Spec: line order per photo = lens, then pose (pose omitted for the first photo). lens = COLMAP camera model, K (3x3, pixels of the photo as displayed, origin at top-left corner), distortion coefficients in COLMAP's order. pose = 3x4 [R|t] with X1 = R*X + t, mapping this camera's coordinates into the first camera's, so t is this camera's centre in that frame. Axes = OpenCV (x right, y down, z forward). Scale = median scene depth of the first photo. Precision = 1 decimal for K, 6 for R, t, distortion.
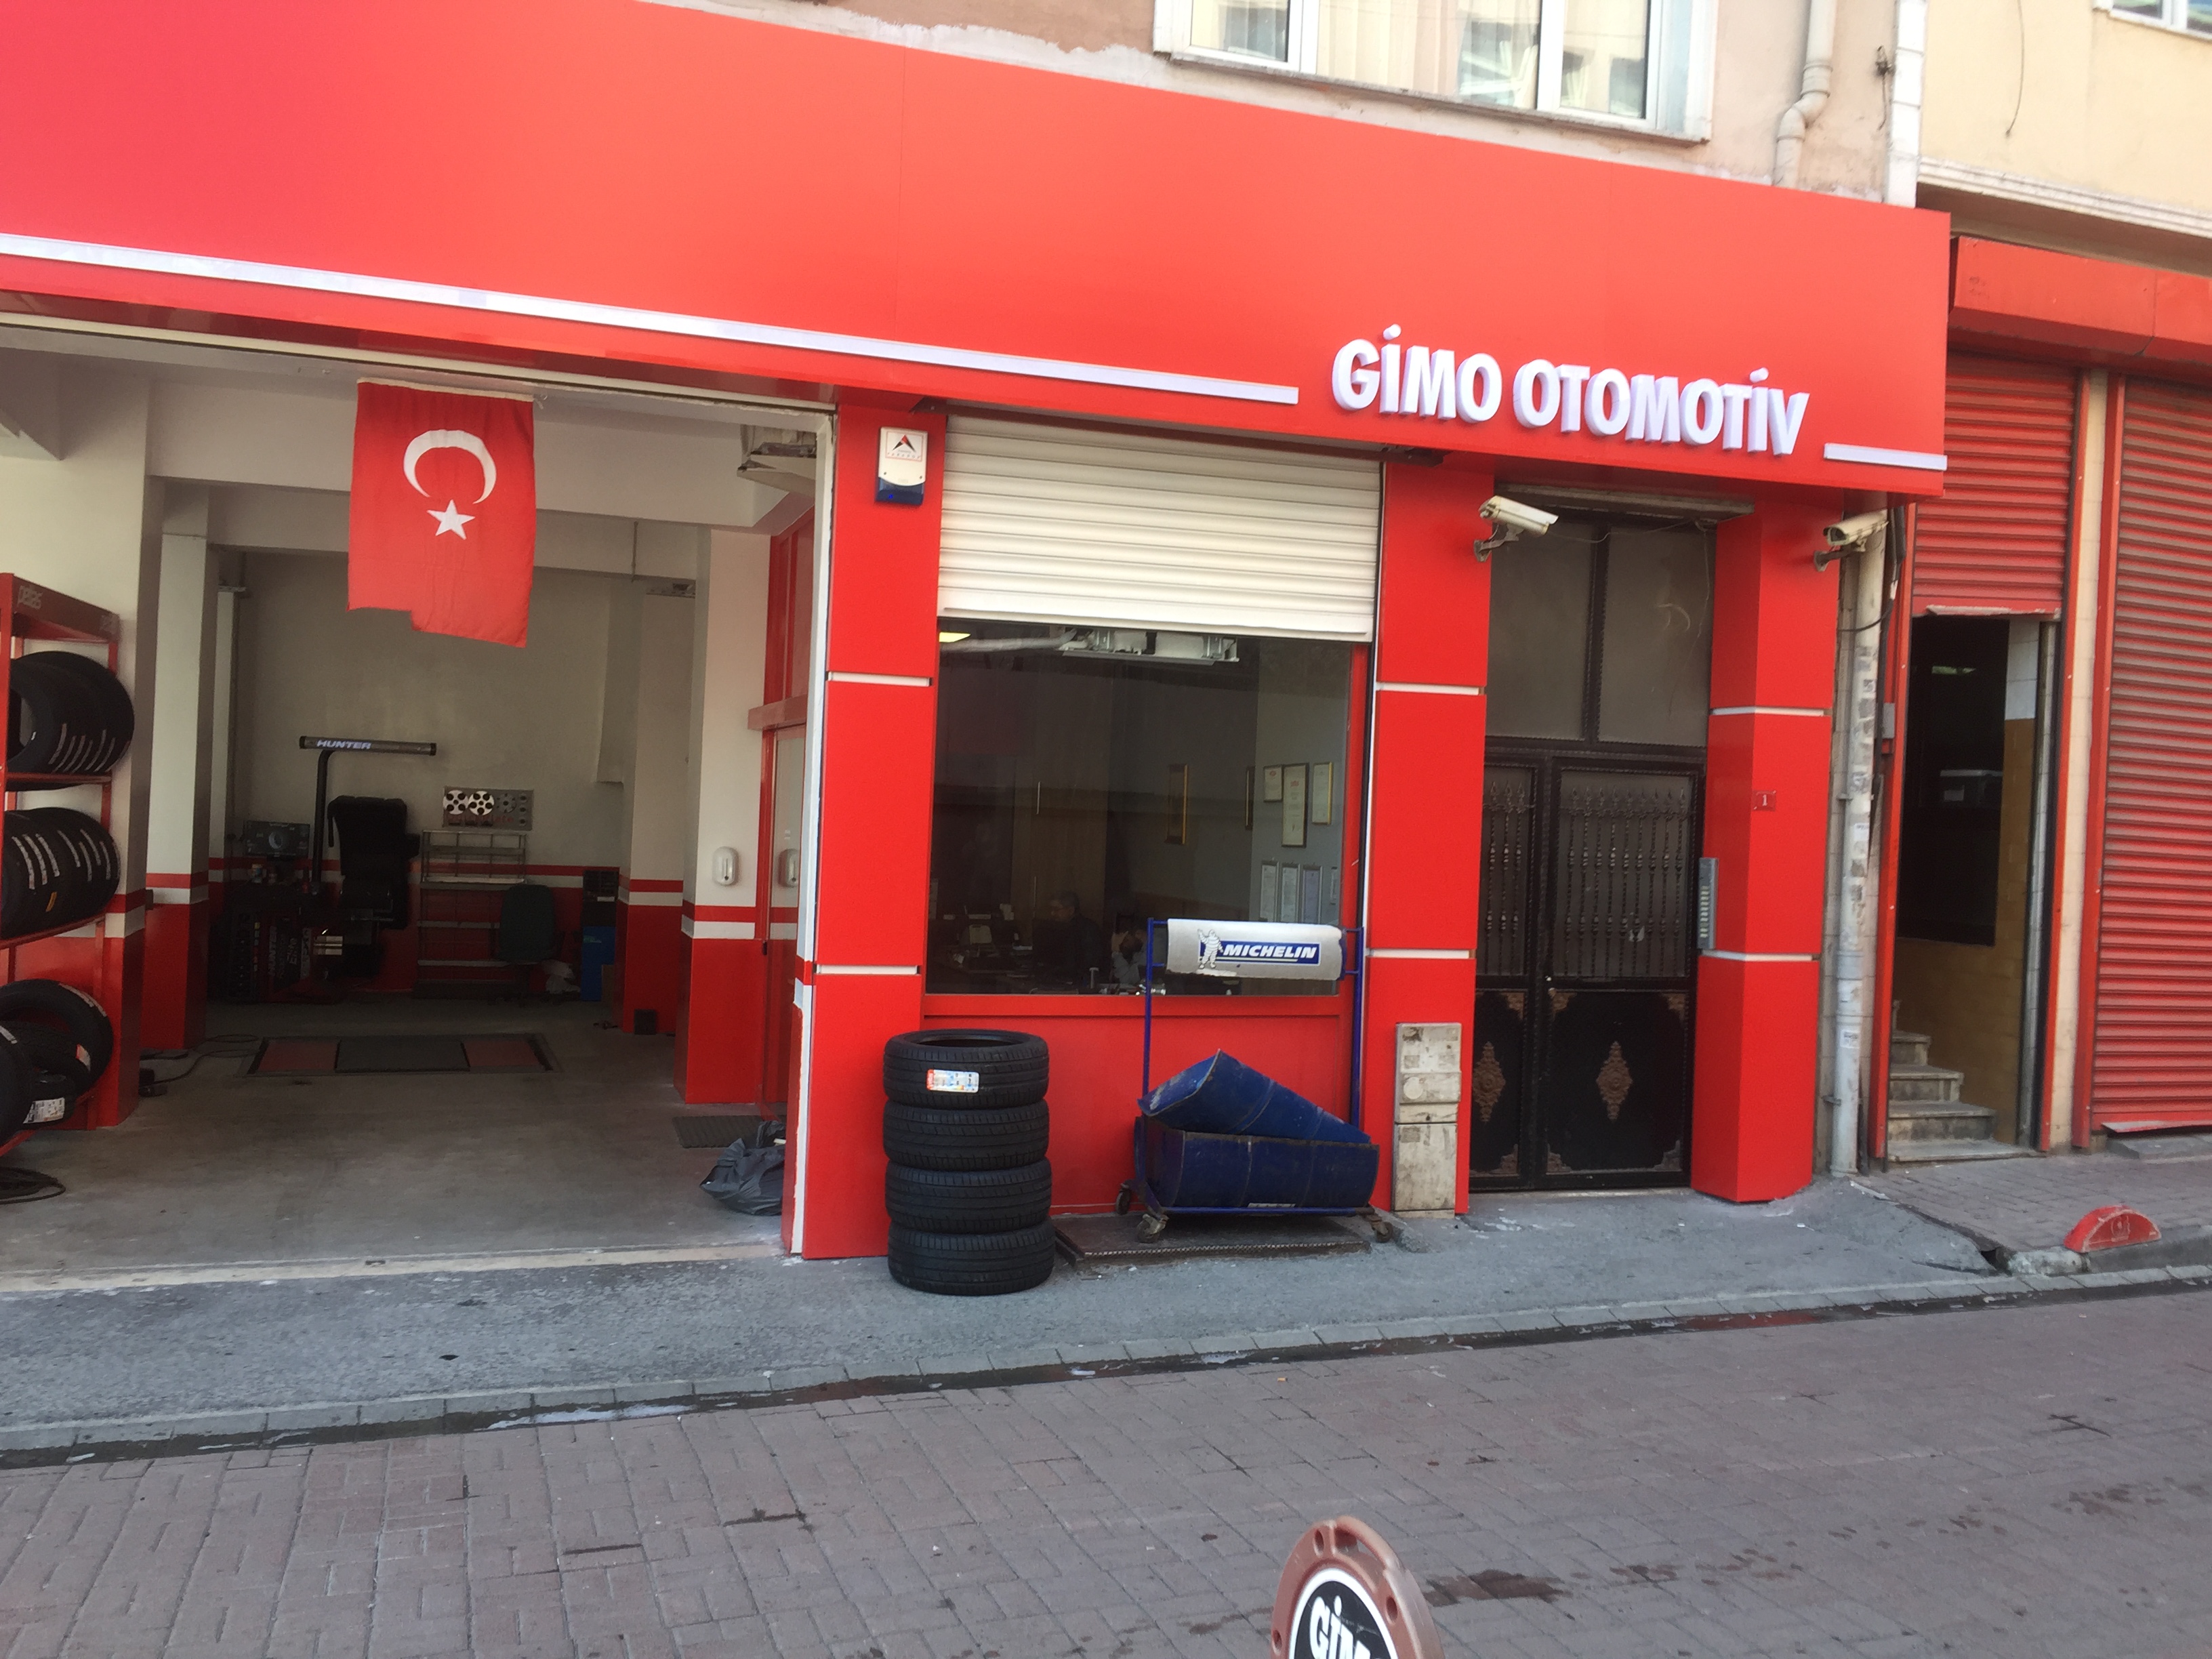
lens RADIAL K [[1777.0, 0, 1093.9], [0, 1777.0, 836.6], [0, 0, 1]] dist [0.068138, 0.003208]
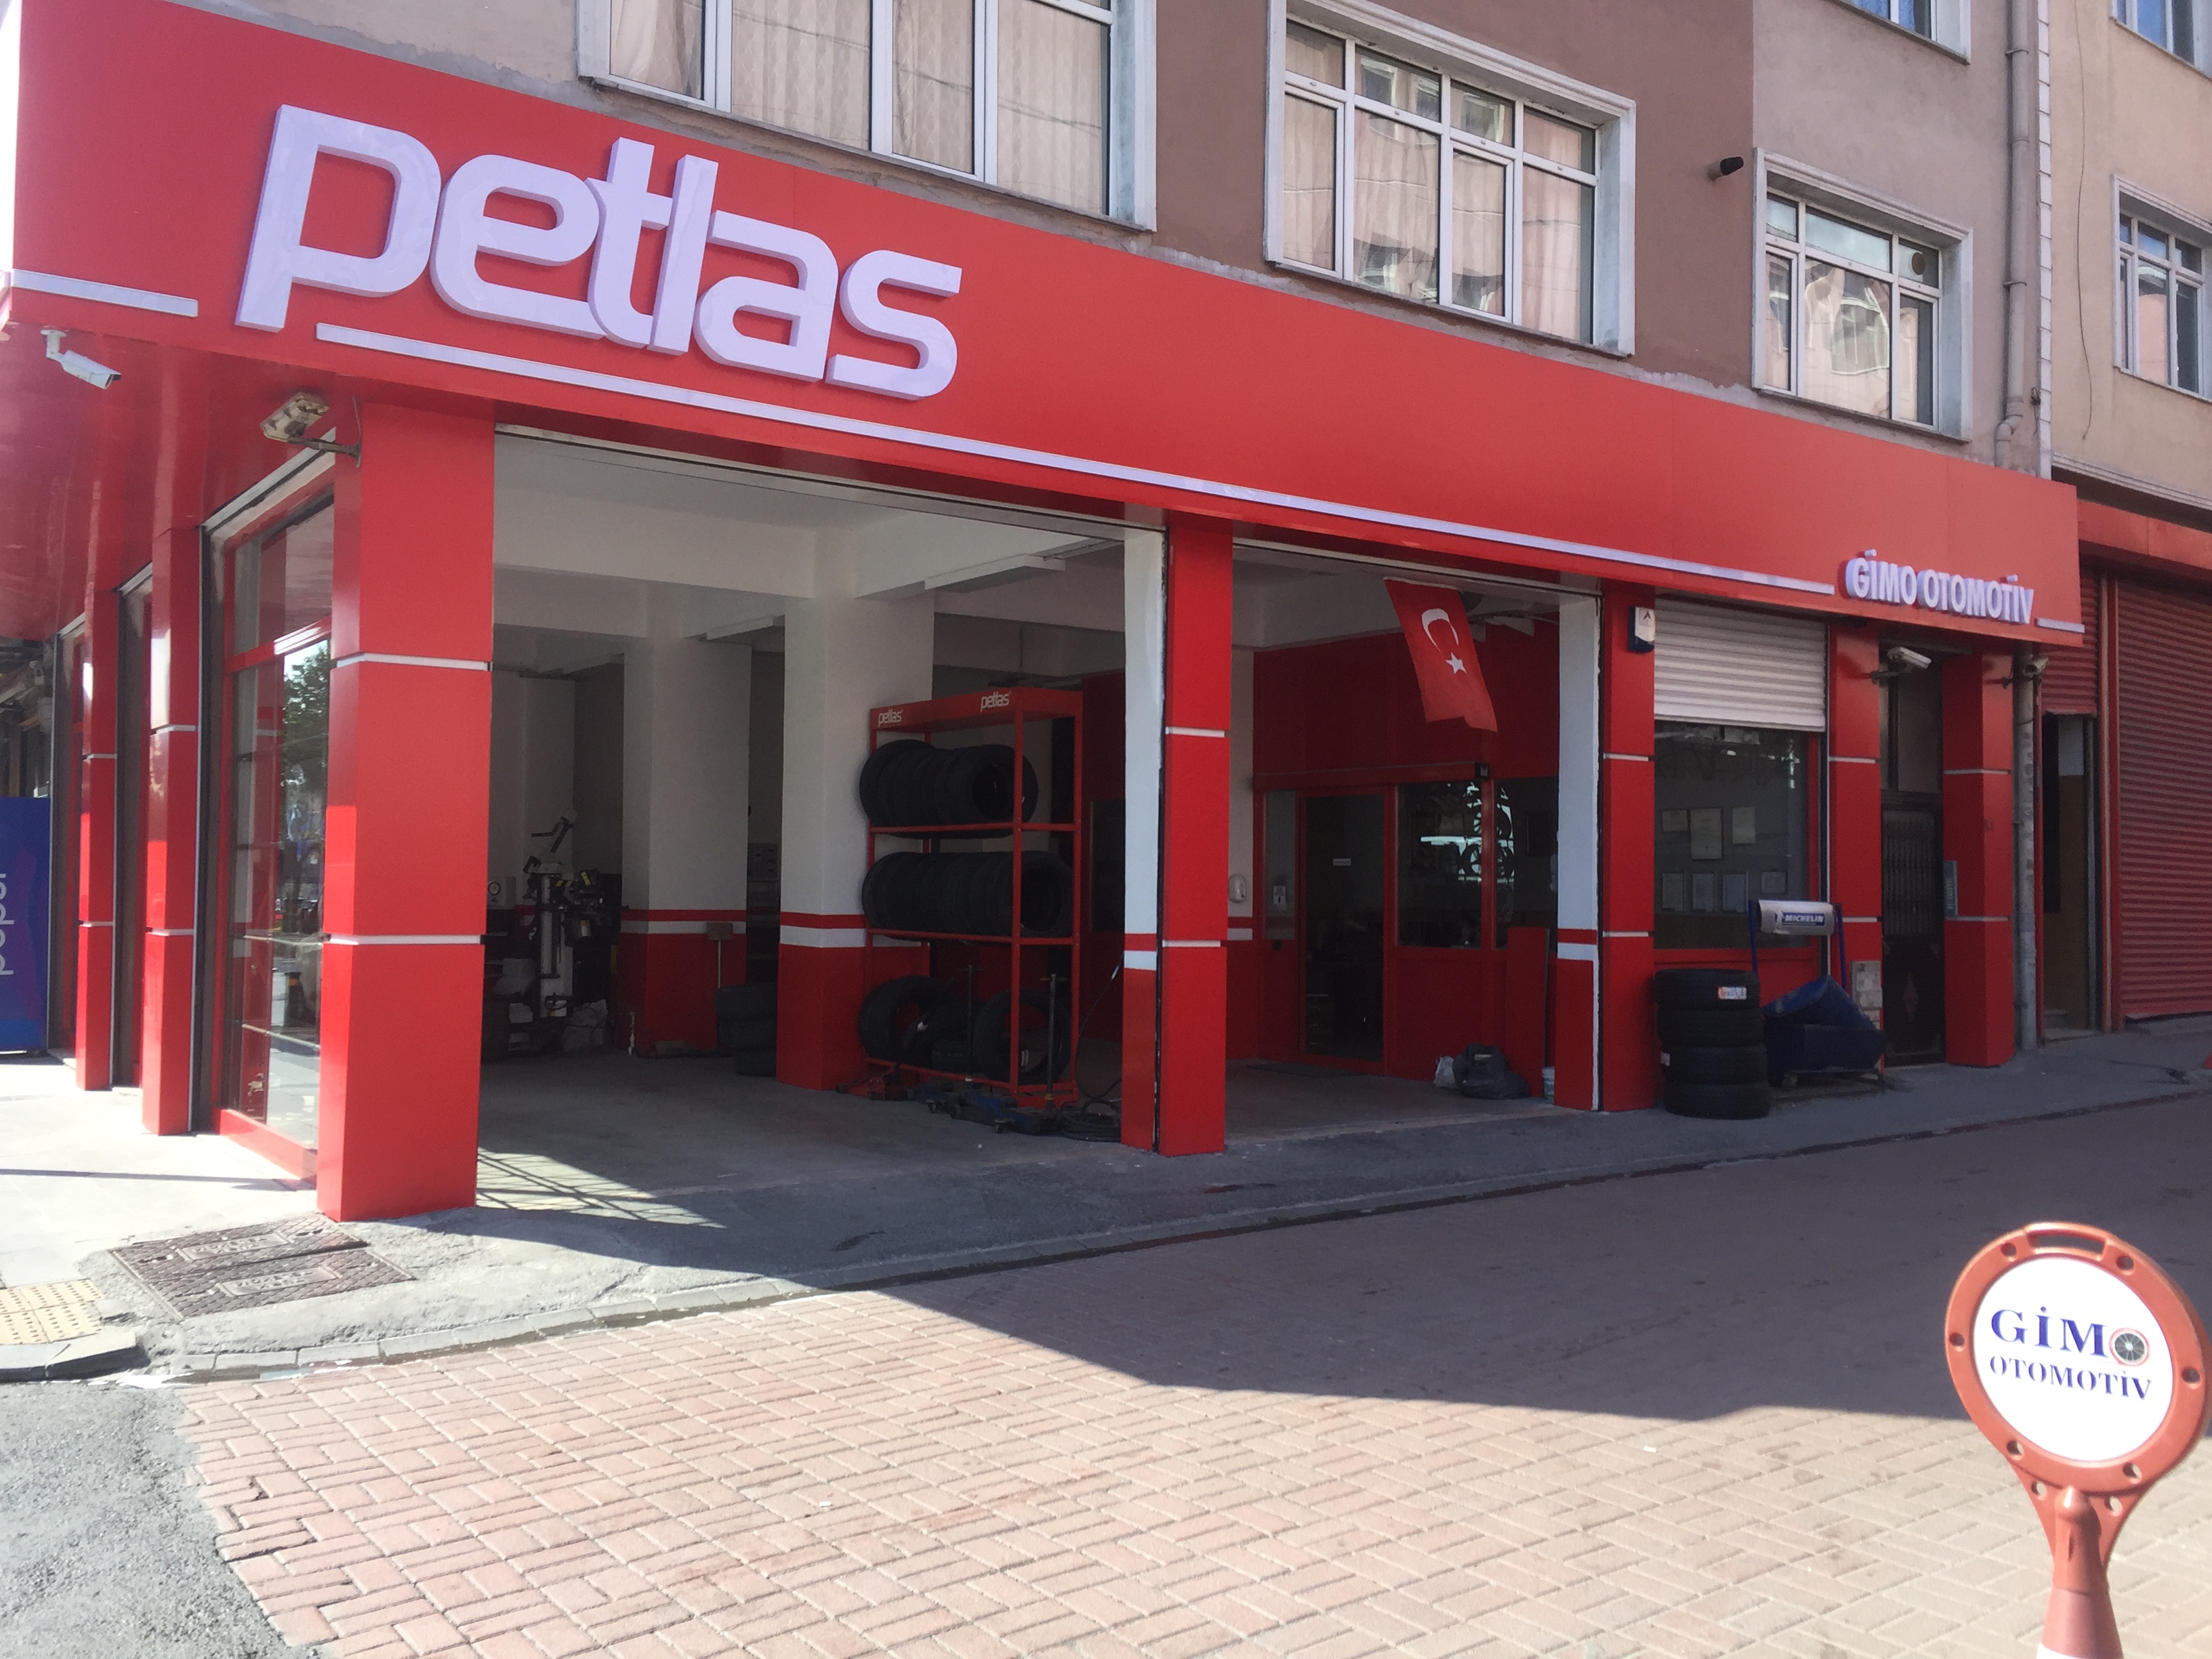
lens RADIAL K [[1777.0, 0, 1122.2], [0, 1777.0, 825.5], [0, 0, 1]] dist [0.068138, 0.003208]
pose [[0.956414, -0.015056, 0.291626, -0.963268], [0.025026, 0.999222, -0.030486, 0.012341], [-0.290940, 0.036455, 0.956046, -0.403957]]
